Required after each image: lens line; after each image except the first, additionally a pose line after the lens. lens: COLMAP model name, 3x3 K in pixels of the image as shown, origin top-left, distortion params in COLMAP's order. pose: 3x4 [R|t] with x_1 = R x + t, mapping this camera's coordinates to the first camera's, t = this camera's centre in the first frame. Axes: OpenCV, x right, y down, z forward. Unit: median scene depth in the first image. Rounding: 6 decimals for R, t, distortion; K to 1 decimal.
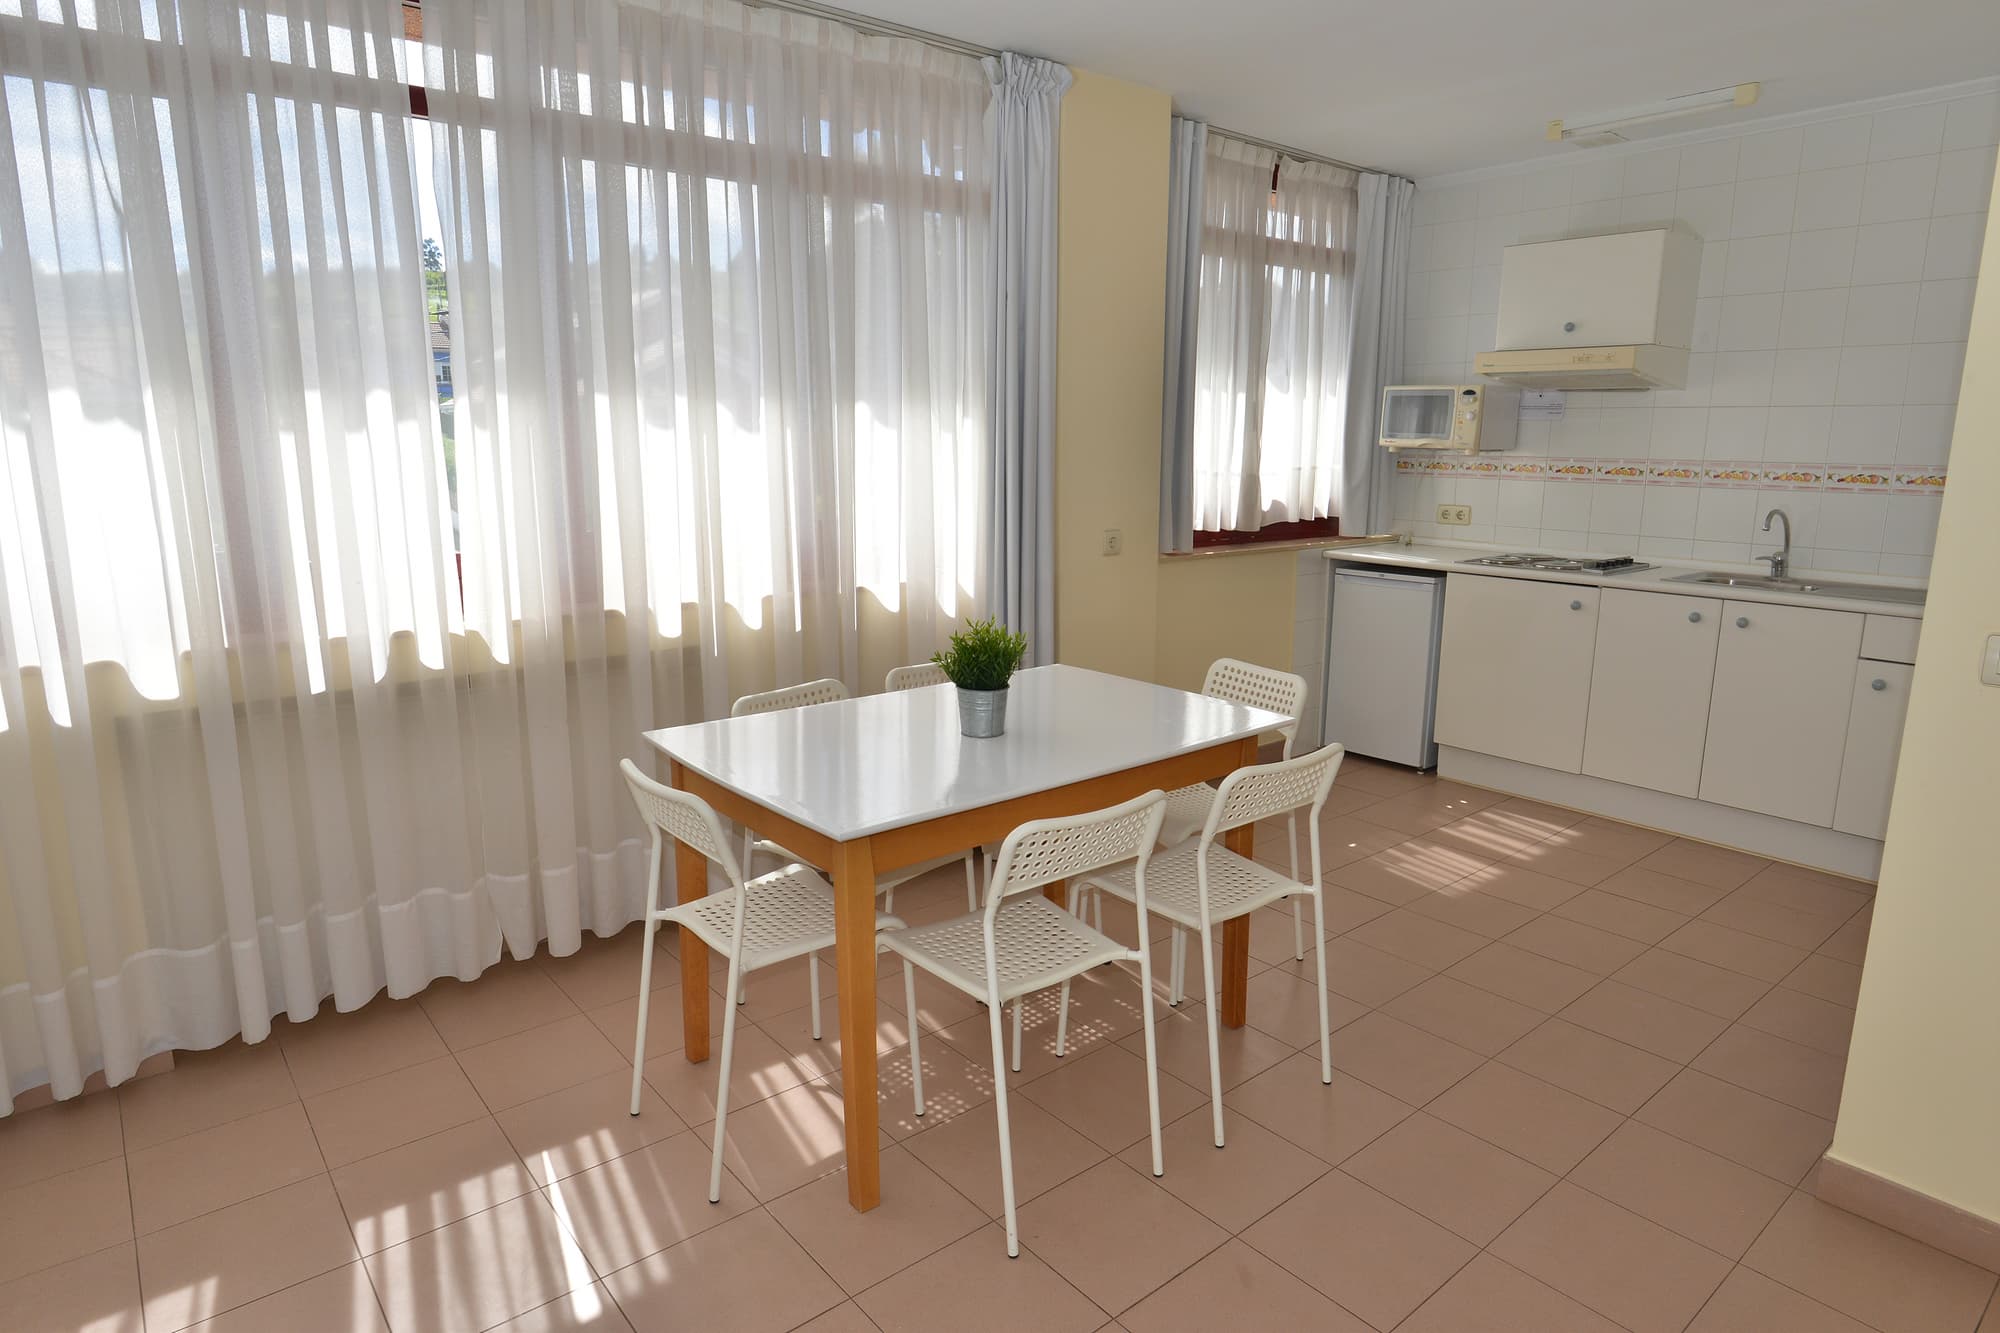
lens RADIAL K [[1137.9, 0, 1000.0], [0, 1137.9, 666.5], [0, 0, 1]] dist [-0.022395, -0.000284]
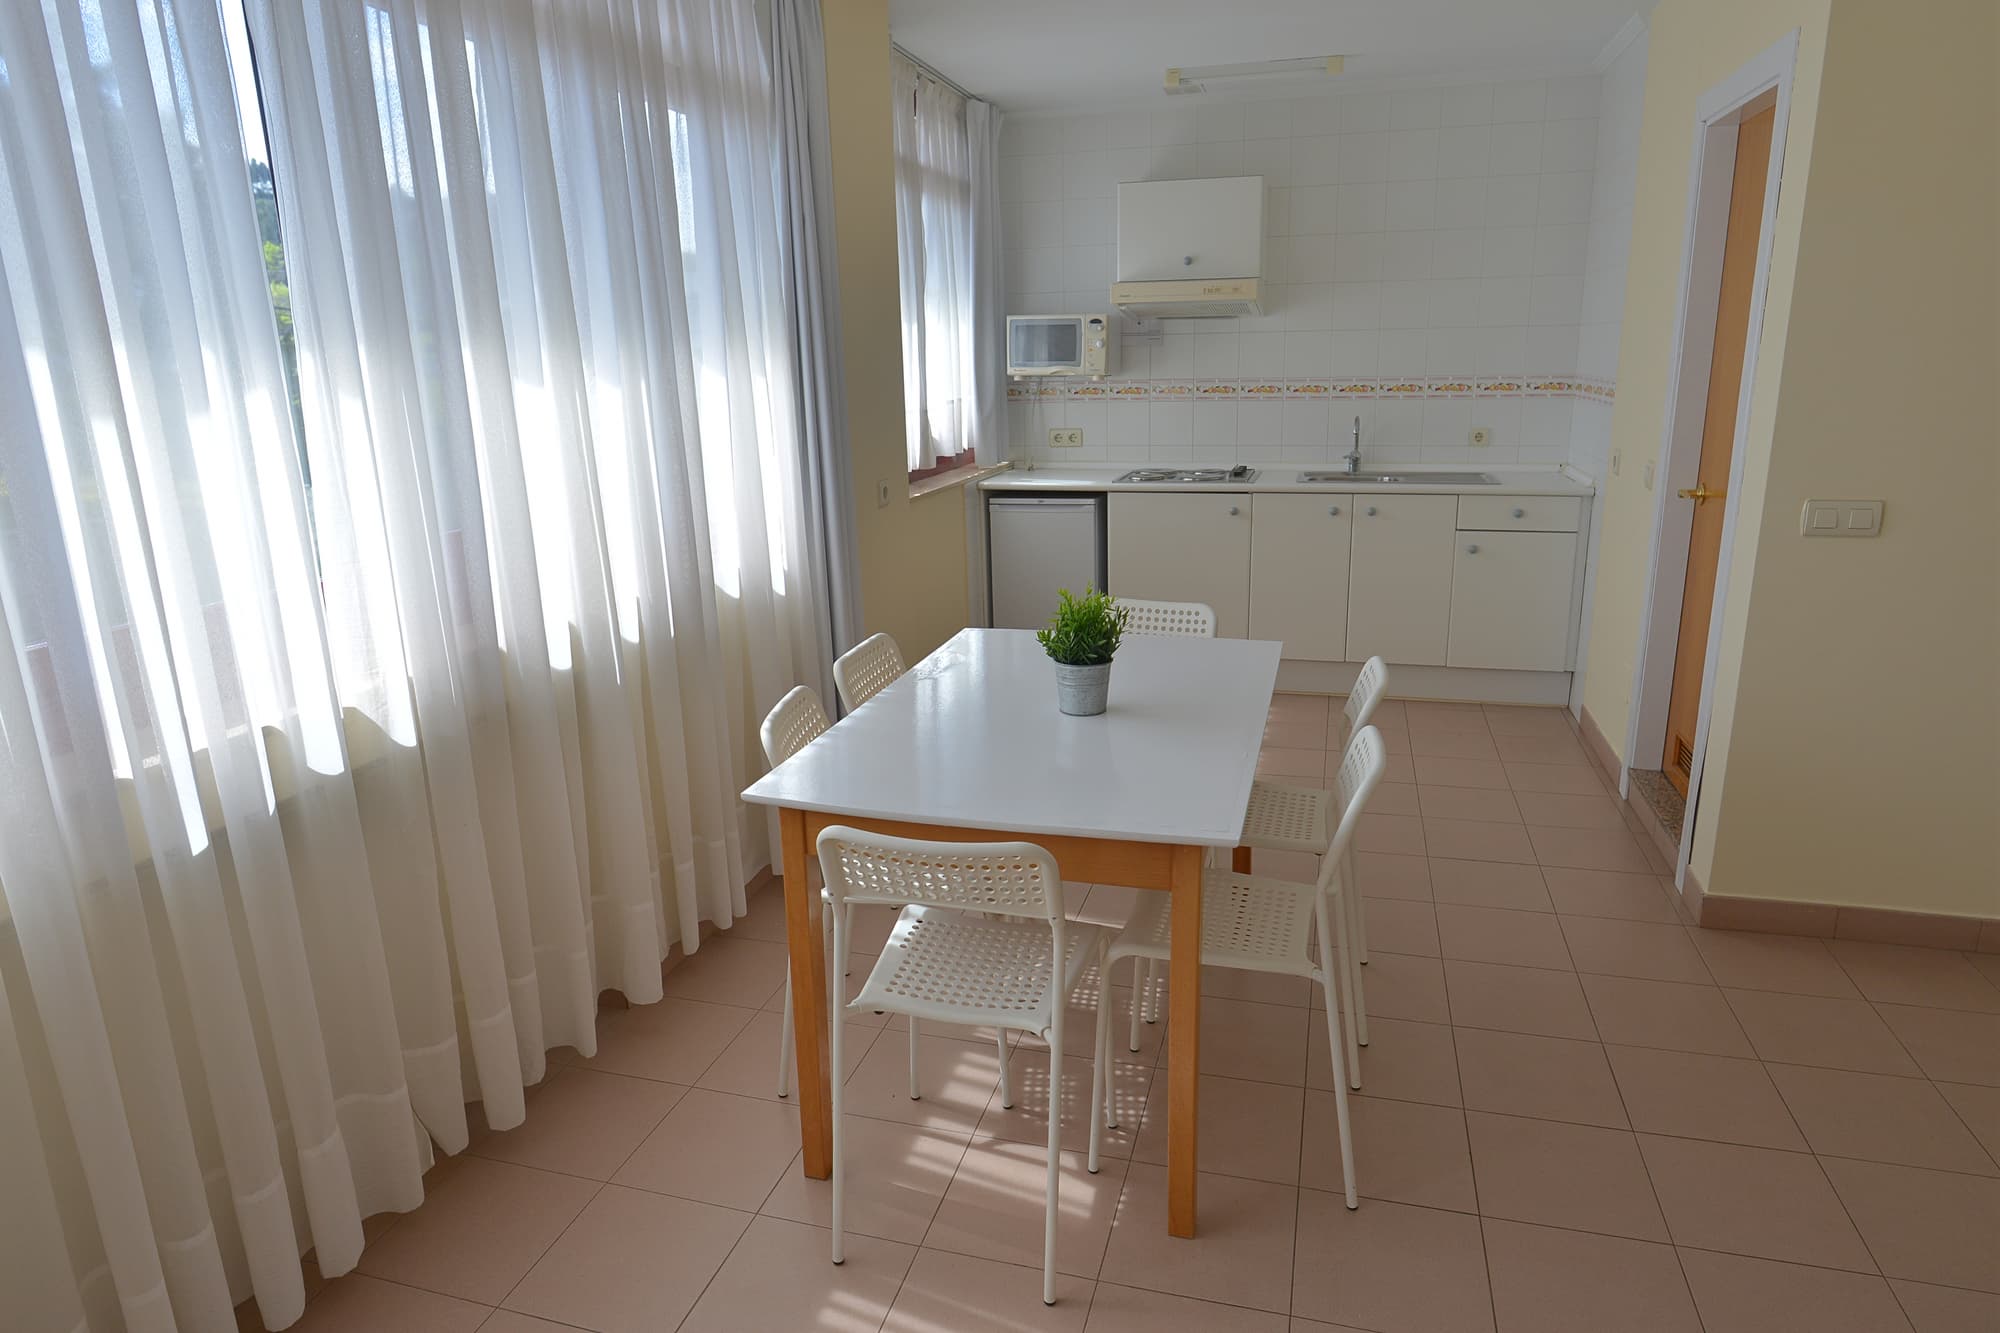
lens RADIAL K [[1178.8, 0, 1000.0], [0, 1178.8, 666.5], [0, 0, 1]] dist [-0.028460, -0.000033]
pose [[0.826477, -0.167326, 0.537529, -0.331805], [0.138263, 0.985895, 0.094311, -0.043092], [-0.545727, -0.003626, 0.837955, 0.137099]]
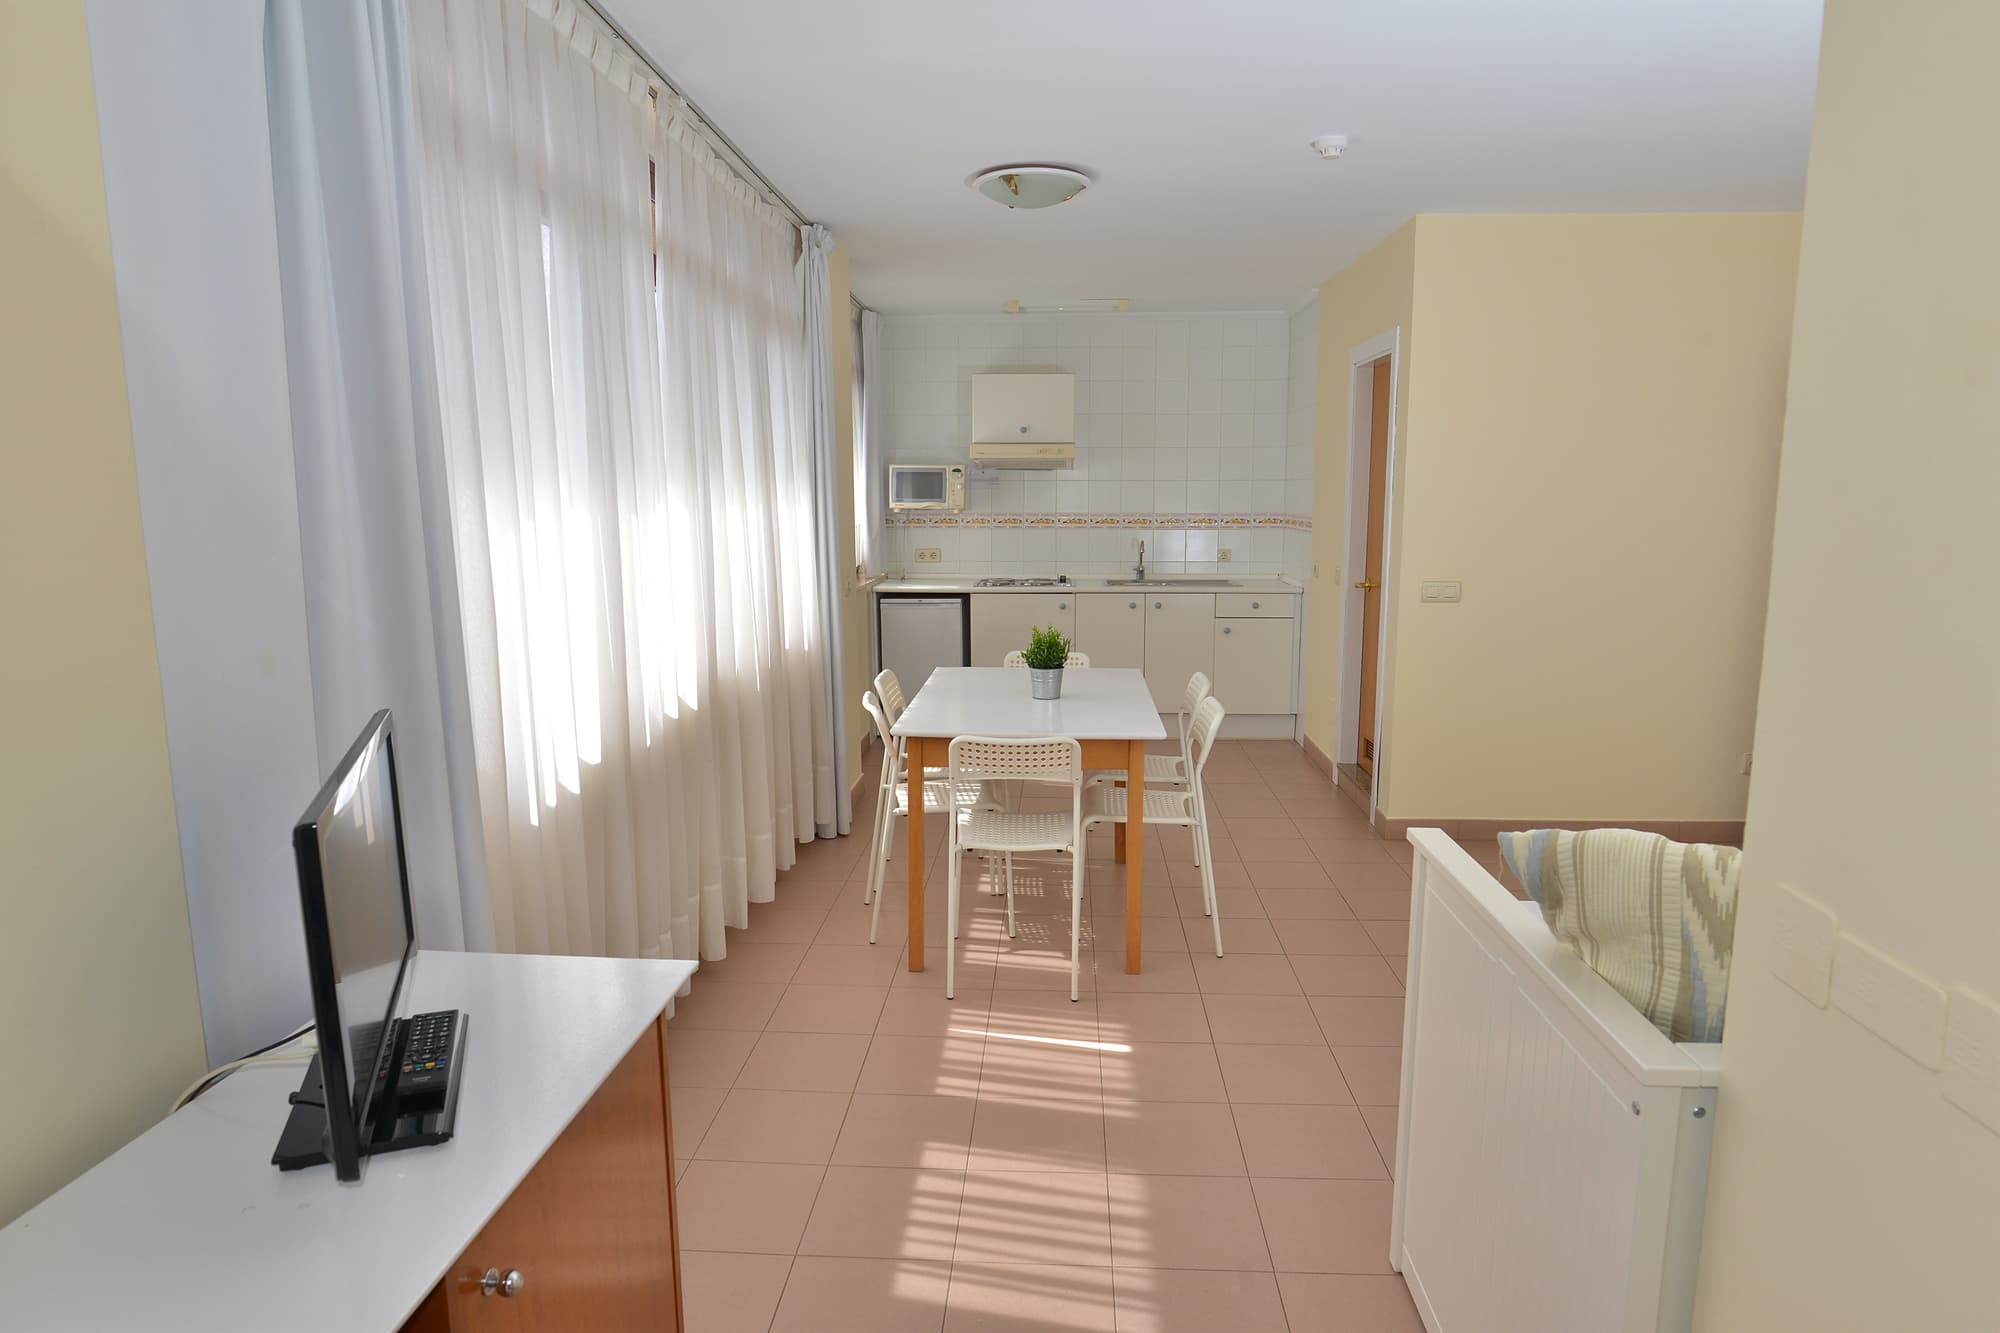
lens RADIAL K [[1137.9, 0, 1000.0], [0, 1137.9, 666.5], [0, 0, 1]] dist [-0.022395, -0.000284]
pose [[0.684365, -0.117596, 0.719595, -0.680342], [0.150707, 0.988411, 0.018197, -0.012824], [-0.713395, 0.095995, 0.694156, -0.028735]]
